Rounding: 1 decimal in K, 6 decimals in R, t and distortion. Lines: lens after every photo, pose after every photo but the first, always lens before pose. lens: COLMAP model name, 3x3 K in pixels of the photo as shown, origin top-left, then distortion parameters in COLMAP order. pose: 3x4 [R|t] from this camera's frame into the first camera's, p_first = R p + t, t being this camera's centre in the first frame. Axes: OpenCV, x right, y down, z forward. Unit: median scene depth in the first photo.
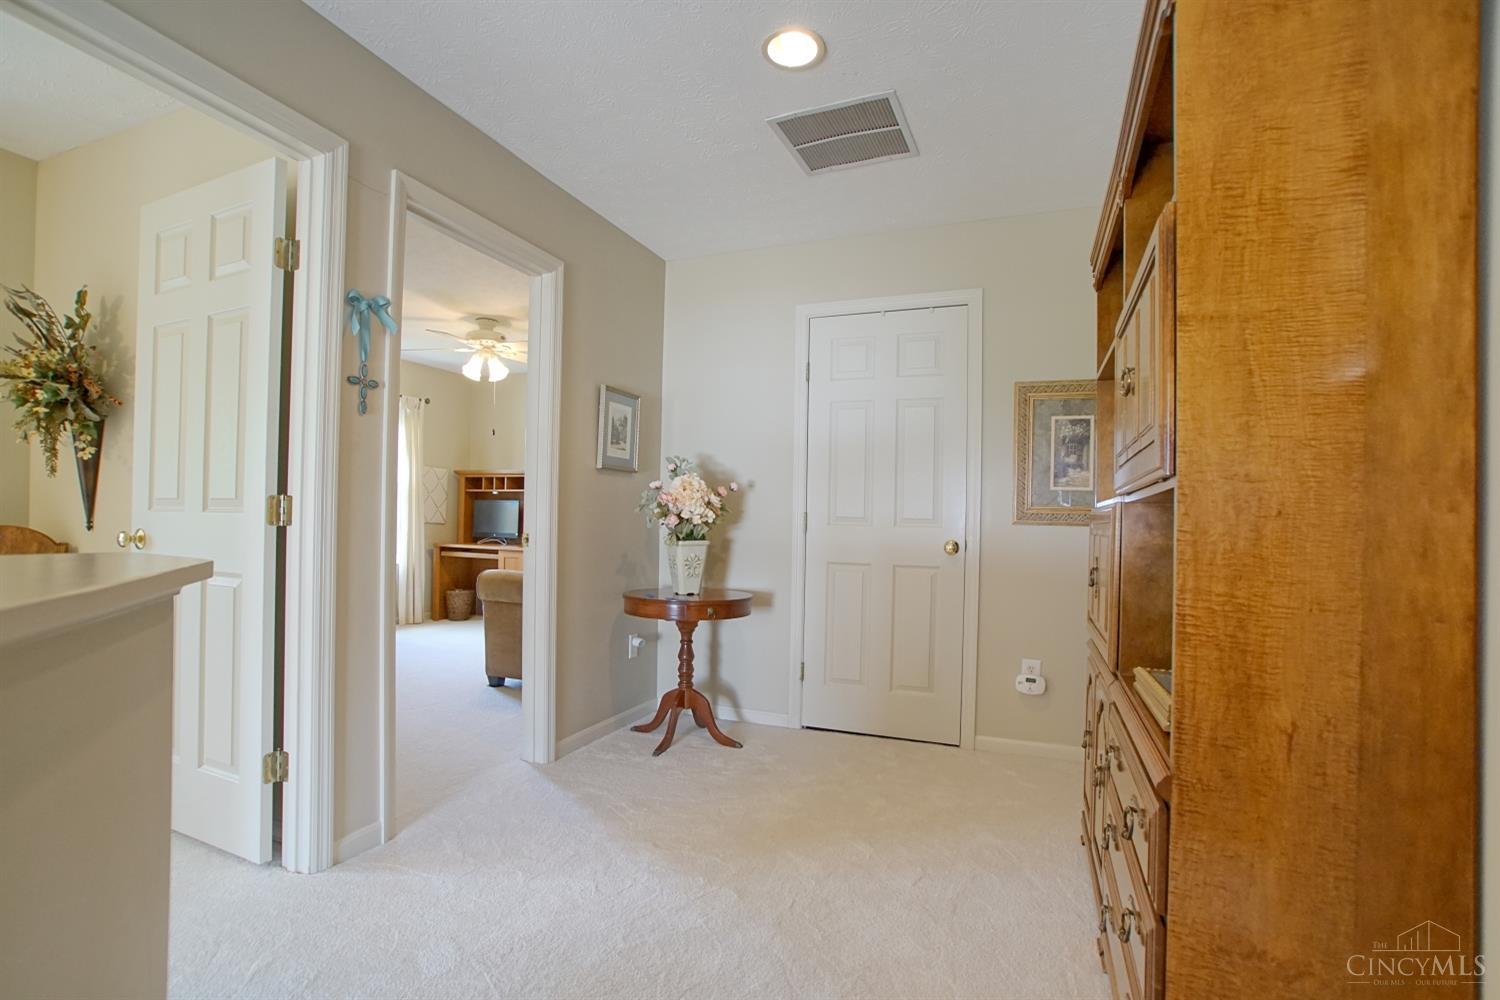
lens RADIAL K [[726.4, 0, 696.2], [0, 726.4, 505.6], [0, 0, 1]] dist [-0.039322, 0.007472]
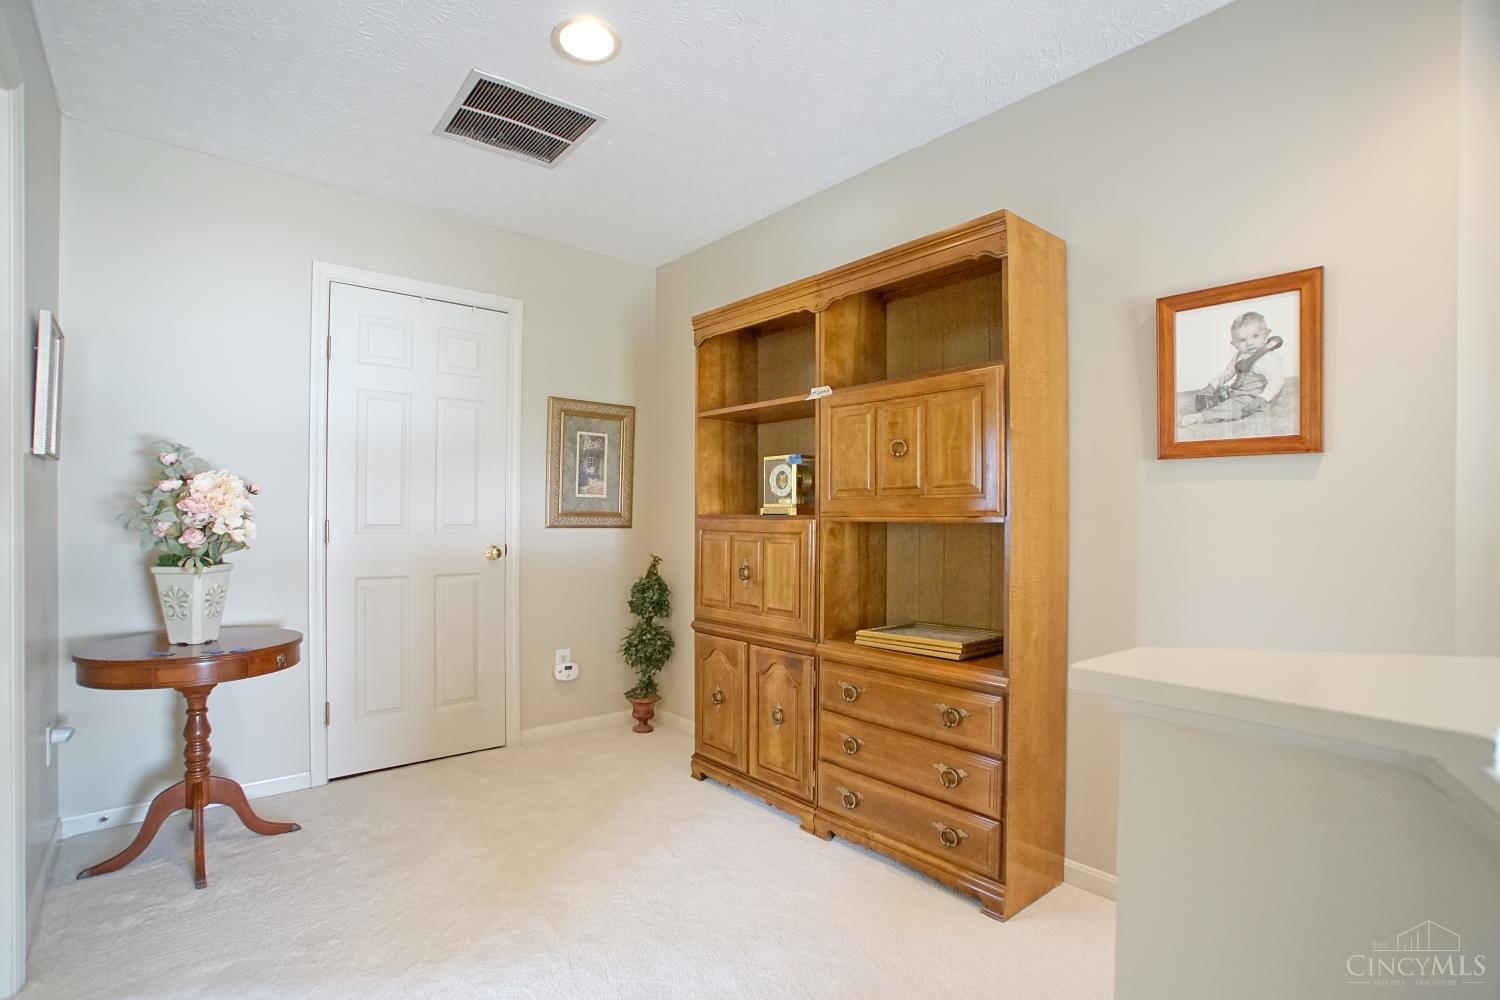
lens RADIAL K [[726.4, 0, 763.6], [0, 726.4, 509.0], [0, 0, 1]] dist [-0.039322, 0.007472]
pose [[0.438123, -0.009123, 0.898868, -0.374171], [-0.015676, 0.999719, 0.017787, -0.025283], [-0.898778, -0.021883, 0.437857, 0.220889]]
